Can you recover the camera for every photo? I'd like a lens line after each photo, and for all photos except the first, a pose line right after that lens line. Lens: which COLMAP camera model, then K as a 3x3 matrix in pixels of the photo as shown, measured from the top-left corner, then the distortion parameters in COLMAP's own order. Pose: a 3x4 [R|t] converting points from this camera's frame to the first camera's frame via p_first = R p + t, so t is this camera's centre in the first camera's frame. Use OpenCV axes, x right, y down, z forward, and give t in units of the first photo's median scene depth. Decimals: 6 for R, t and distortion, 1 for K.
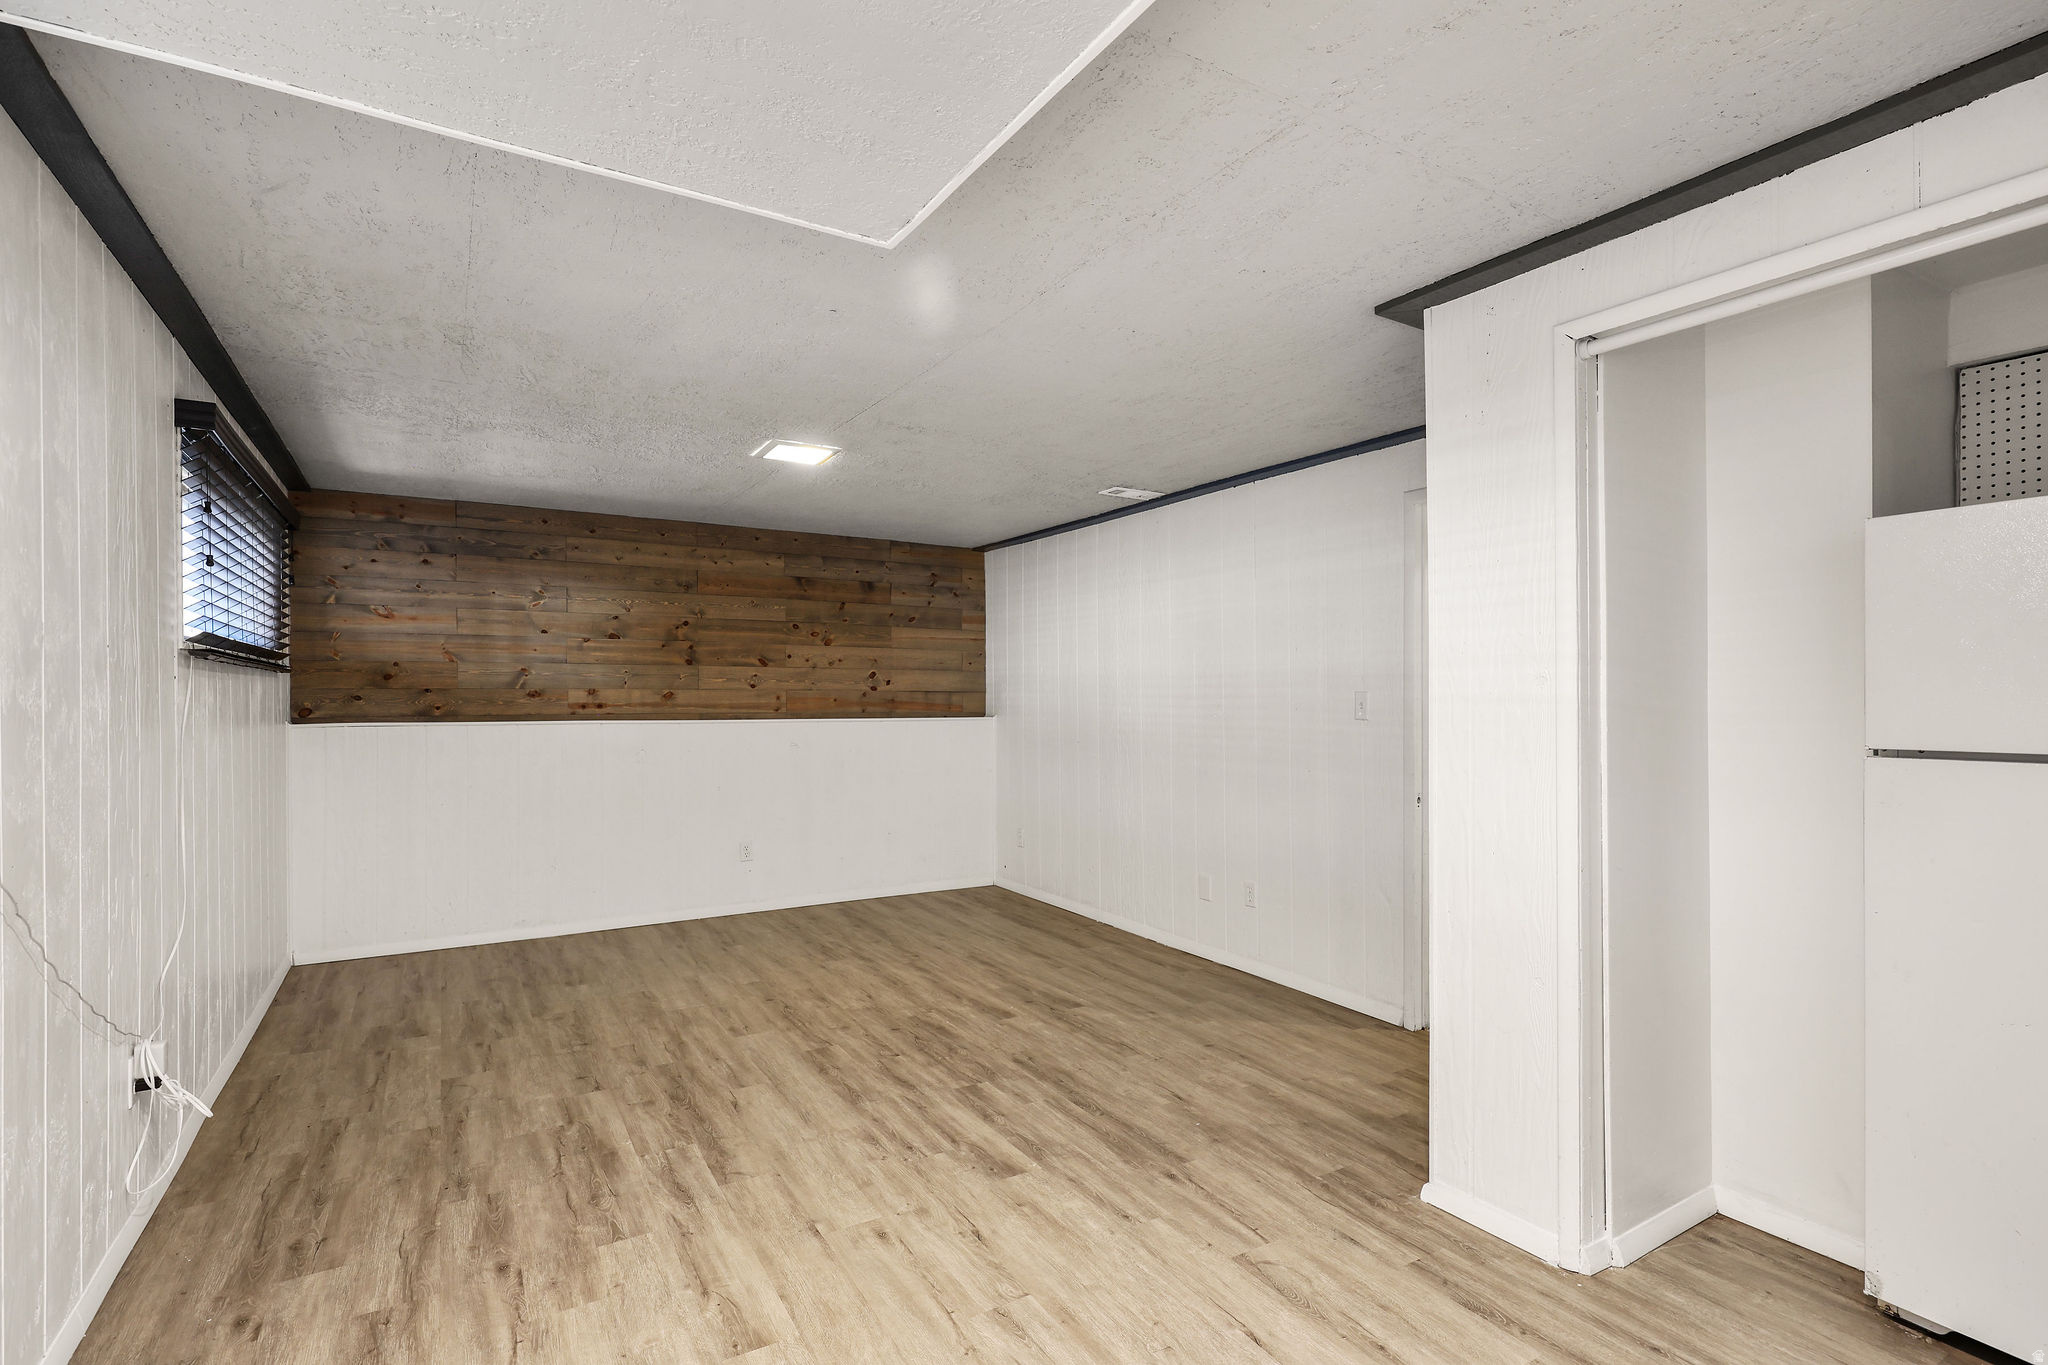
lens RADIAL K [[961.6, 0, 1024.1], [0, 961.6, 689.4], [0, 0, 1]] dist [0.000180, 0.000066]
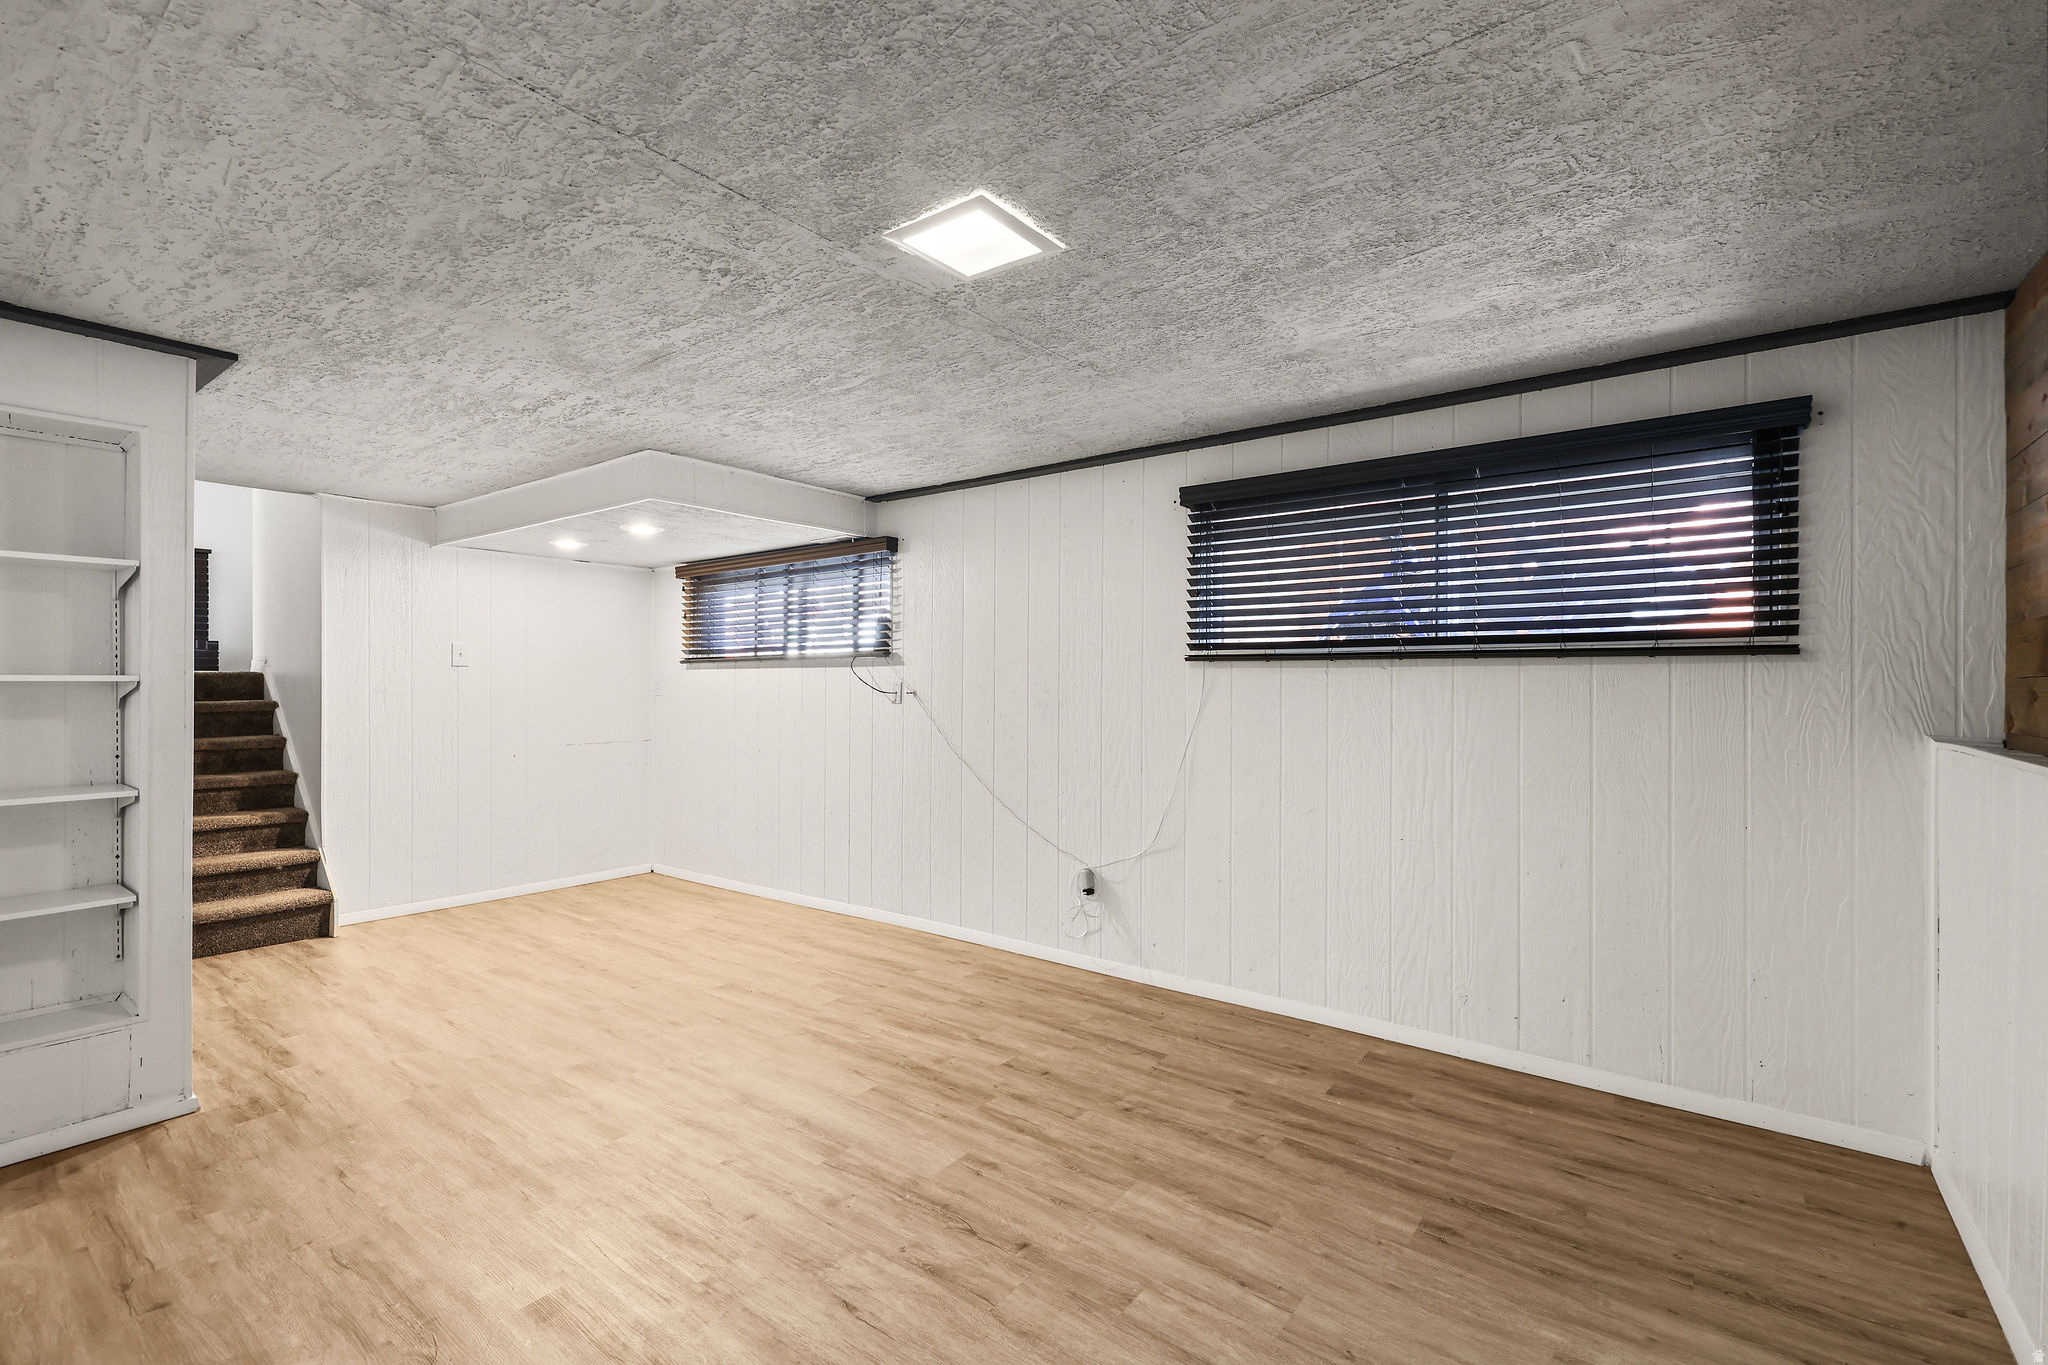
lens RADIAL K [[918.8, 0, 1020.6], [0, 918.8, 685.3], [0, 0, 1]] dist [0.000643, -0.000404]
pose [[-0.932334, -0.002044, -0.361592, -0.098073], [-0.000542, 0.999991, -0.004258, 0.008631], [0.361598, -0.003774, -0.932327, 1.978893]]
